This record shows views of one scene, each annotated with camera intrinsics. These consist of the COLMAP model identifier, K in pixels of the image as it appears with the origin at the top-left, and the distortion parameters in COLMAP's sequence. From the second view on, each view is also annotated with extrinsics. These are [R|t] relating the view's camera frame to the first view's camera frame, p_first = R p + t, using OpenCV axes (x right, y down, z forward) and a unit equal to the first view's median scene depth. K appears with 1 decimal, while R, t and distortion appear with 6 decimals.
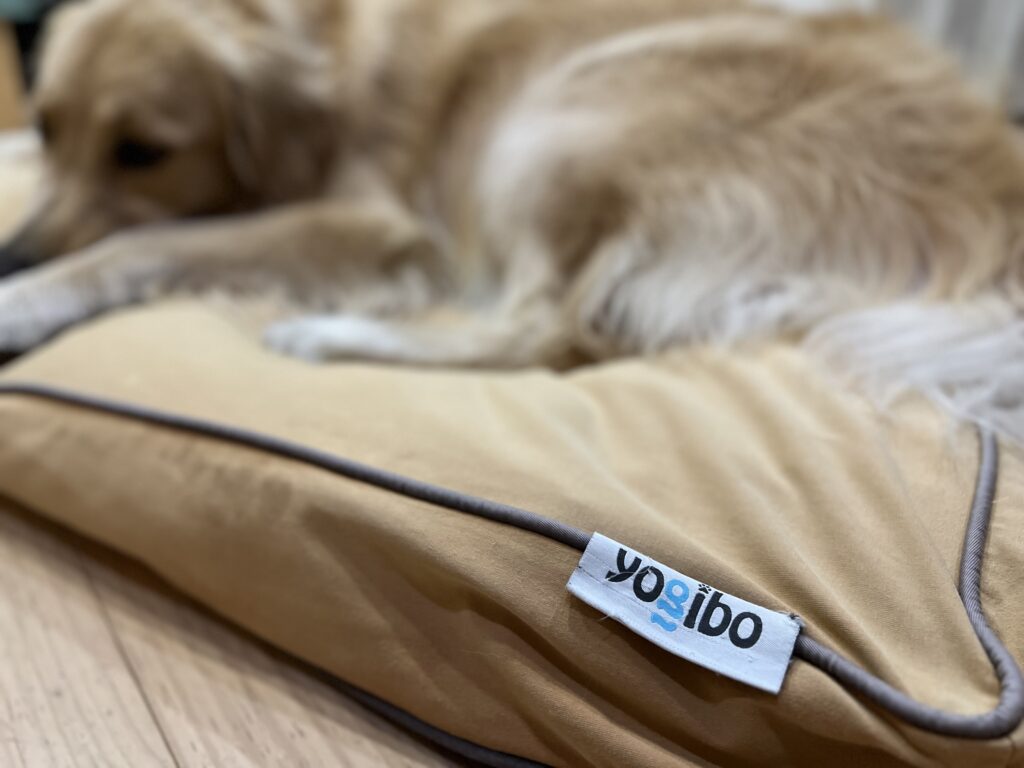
lens RADIAL K [[815.4, 0, 507.9], [0, 815.4, 418.9], [0, 0, 1]] dist [-0.014016, -0.010535]
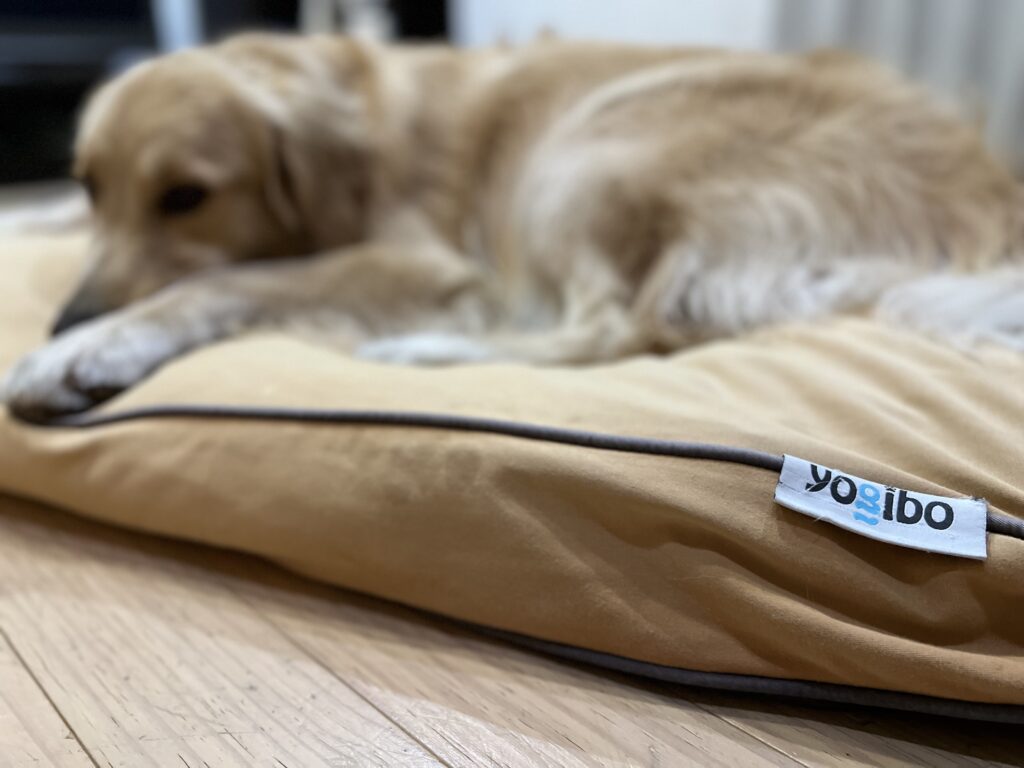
lens RADIAL K [[815.4, 0, 507.9], [0, 815.4, 418.9], [0, 0, 1]] dist [-0.014016, -0.010535]
pose [[0.989879, -0.083586, 0.114689, -0.332039], [0.095411, 0.990218, -0.101807, 0.143595], [-0.105057, 0.111719, 0.988171, -0.059491]]
